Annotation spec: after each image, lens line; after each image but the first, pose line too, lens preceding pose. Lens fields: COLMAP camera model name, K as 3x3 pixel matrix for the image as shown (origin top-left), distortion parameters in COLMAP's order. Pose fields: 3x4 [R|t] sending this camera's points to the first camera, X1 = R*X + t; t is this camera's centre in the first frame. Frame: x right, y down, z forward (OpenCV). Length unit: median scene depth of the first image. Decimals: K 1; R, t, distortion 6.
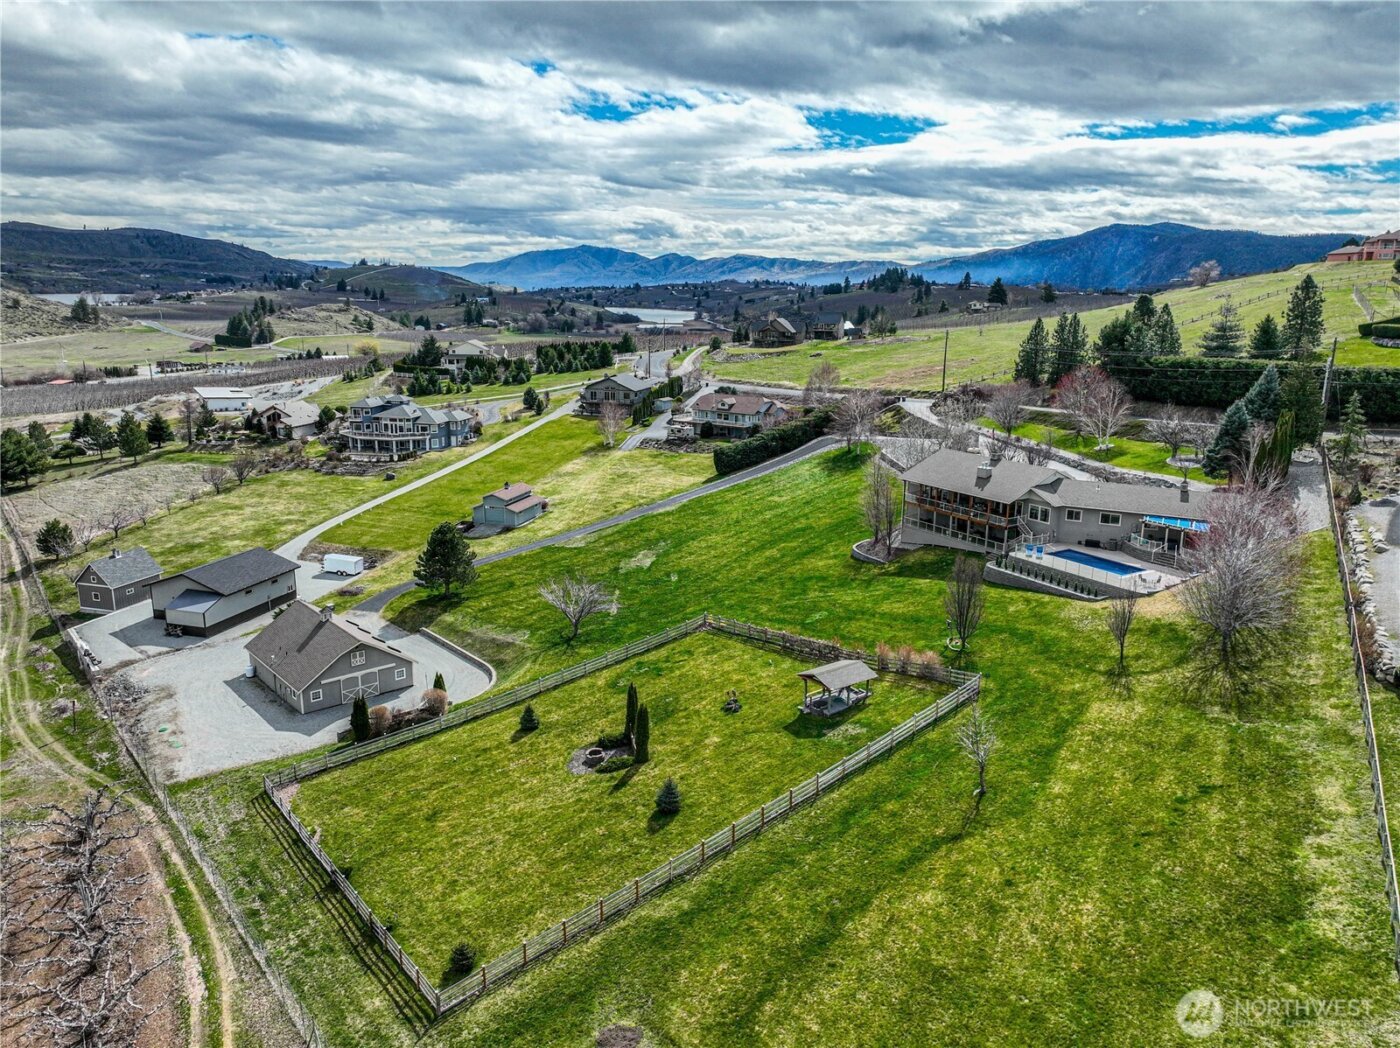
lens RADIAL K [[990.8, 0, 700.0], [0, 990.8, 524.0], [0, 0, 1]] dist [-0.001611, -0.000134]
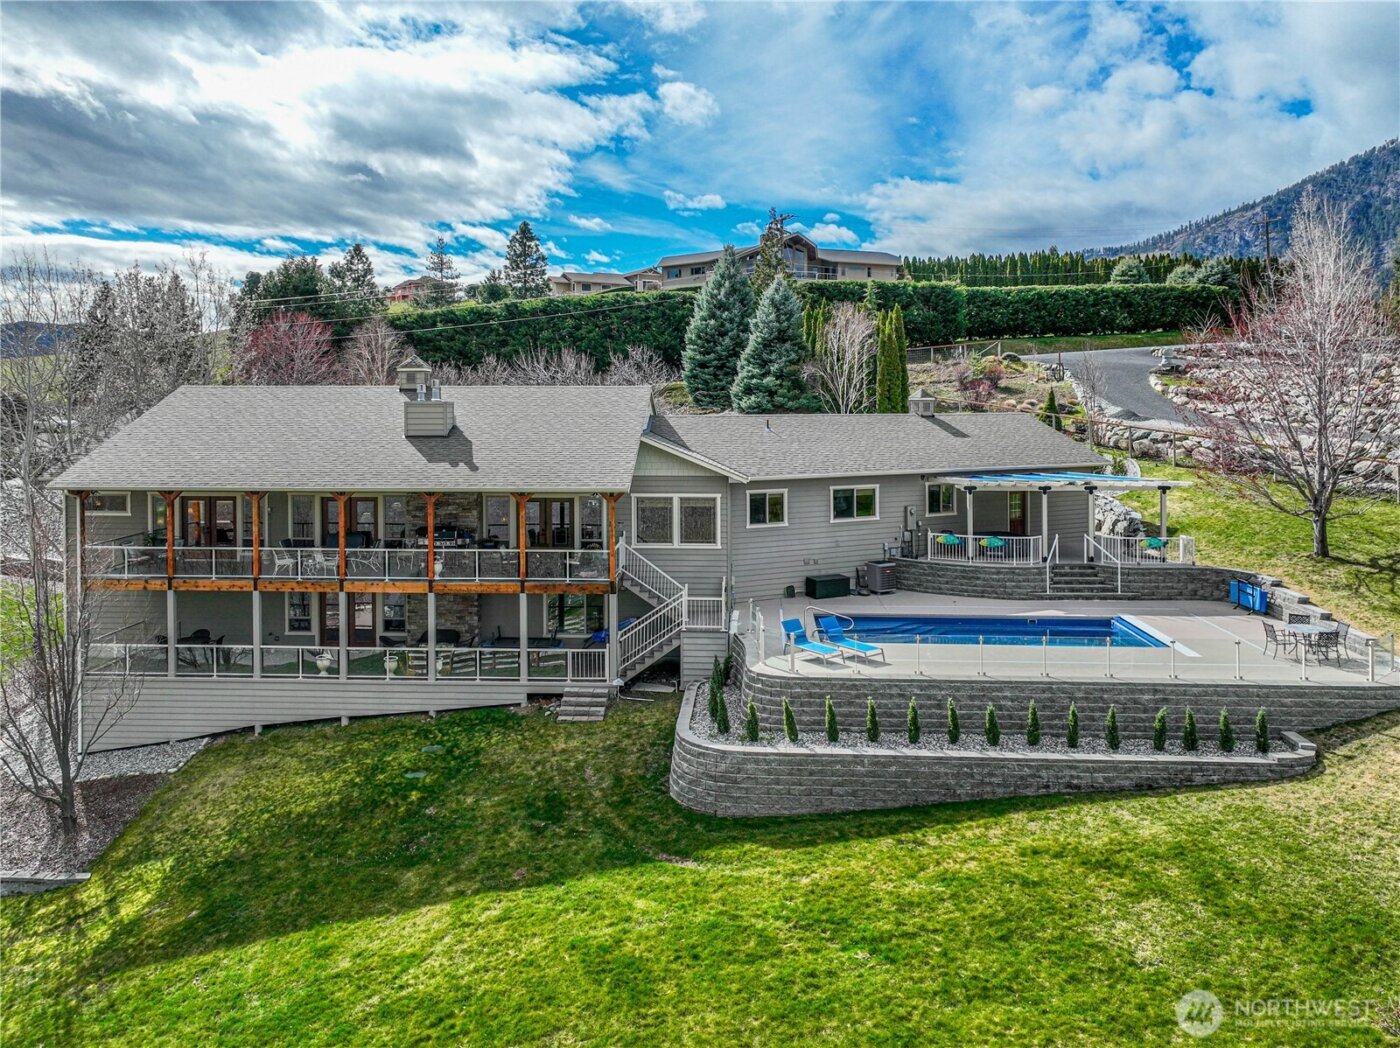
lens RADIAL K [[1003.7, 0, 705.0], [0, 1003.7, 521.7], [0, 0, 1]] dist [0.001431, 0.022937]
pose [[0.559479, -0.110119, 0.821497, 0.094618], [0.196910, 0.980418, -0.002684, -0.007061], [-0.805115, 0.163262, 0.570207, 0.749898]]
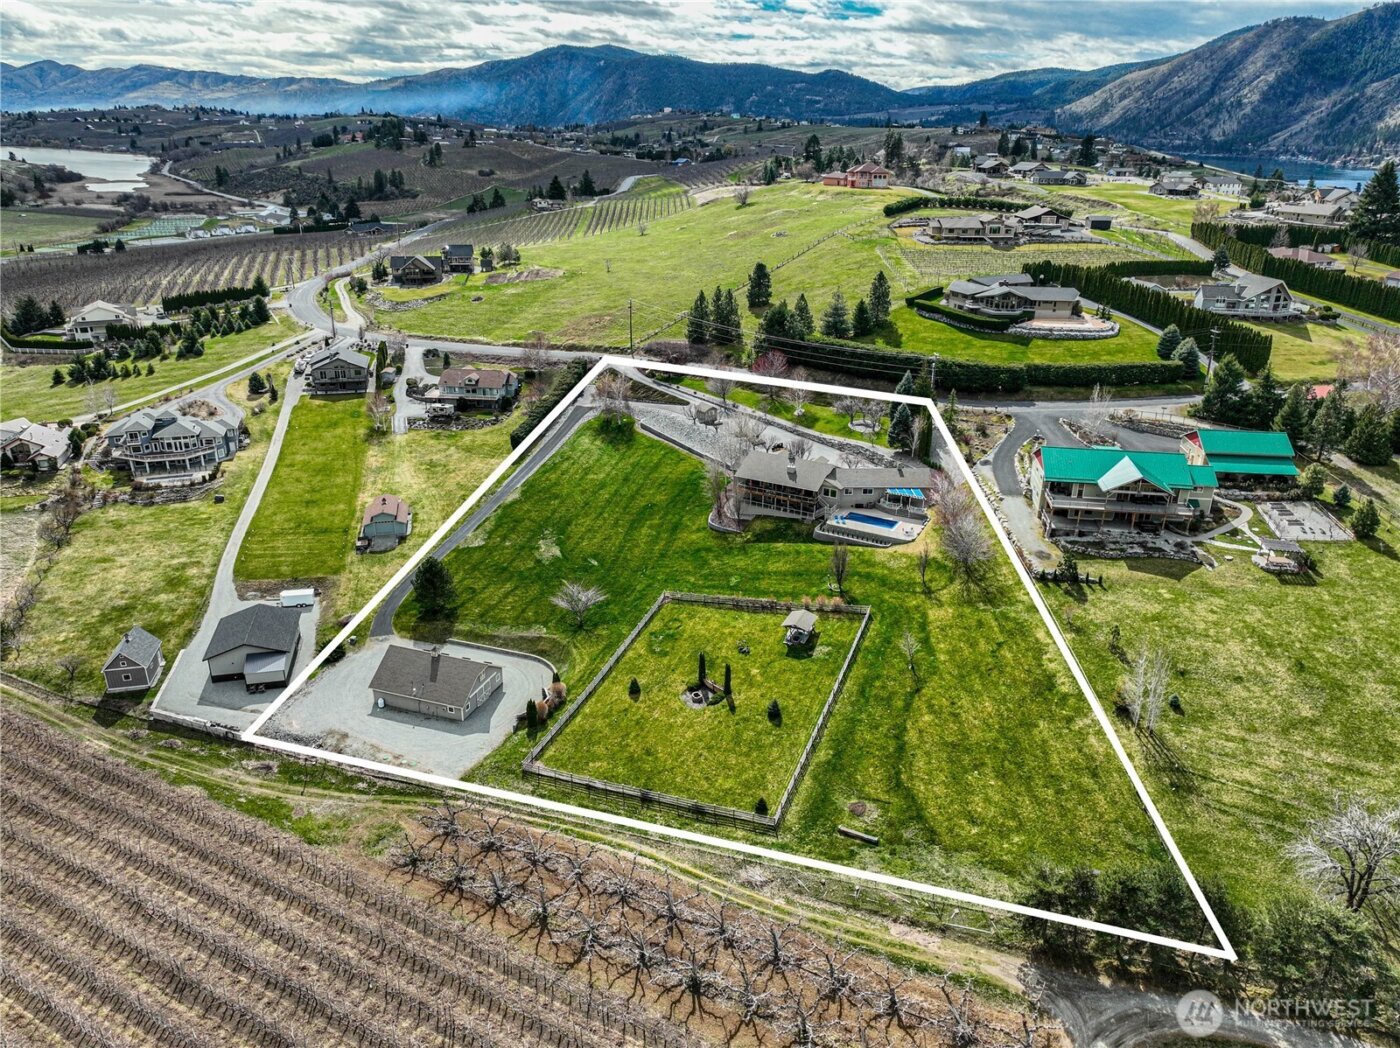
lens RADIAL K [[1003.7, 0, 705.0], [0, 1003.7, 521.7], [0, 0, 1]] dist [0.001431, 0.022937]
pose [[0.865766, -0.188881, 0.463436, -0.606385], [0.110060, 0.975231, 0.191863, -0.292188], [-0.488196, -0.115103, 0.865110, -0.375934]]
